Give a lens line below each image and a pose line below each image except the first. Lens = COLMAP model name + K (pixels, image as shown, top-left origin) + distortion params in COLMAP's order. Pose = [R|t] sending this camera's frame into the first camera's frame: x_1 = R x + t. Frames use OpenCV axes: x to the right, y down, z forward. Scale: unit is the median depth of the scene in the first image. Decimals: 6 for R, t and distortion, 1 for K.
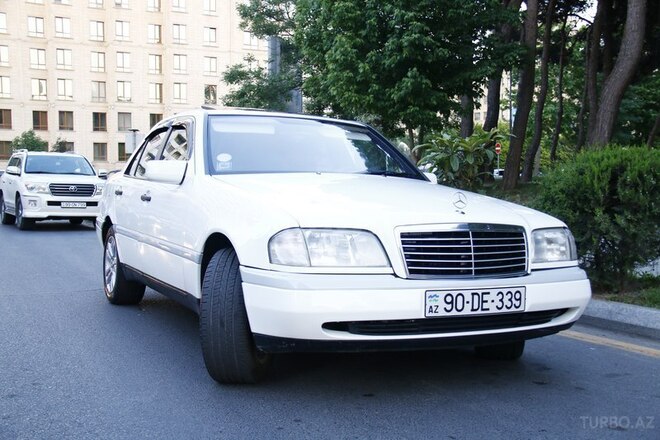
lens RADIAL K [[723.8, 0, 330.0], [0, 723.8, 220.0], [0, 0, 1]] dist [-0.017025, 0.245698]
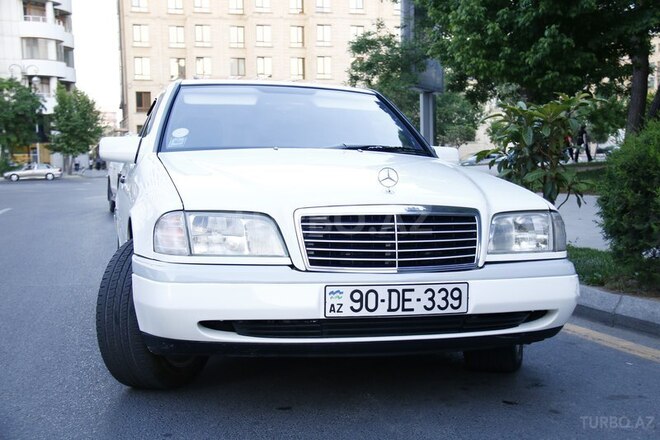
lens RADIAL K [[816.1, 0, 330.0], [0, 816.1, 220.0], [0, 0, 1]] dist [0.002889, 0.377963]
pose [[0.981817, -0.000384, -0.189828, 0.290813], [0.003225, 0.999887, 0.014657, 0.007843], [0.189801, -0.015002, 0.981708, 0.074852]]
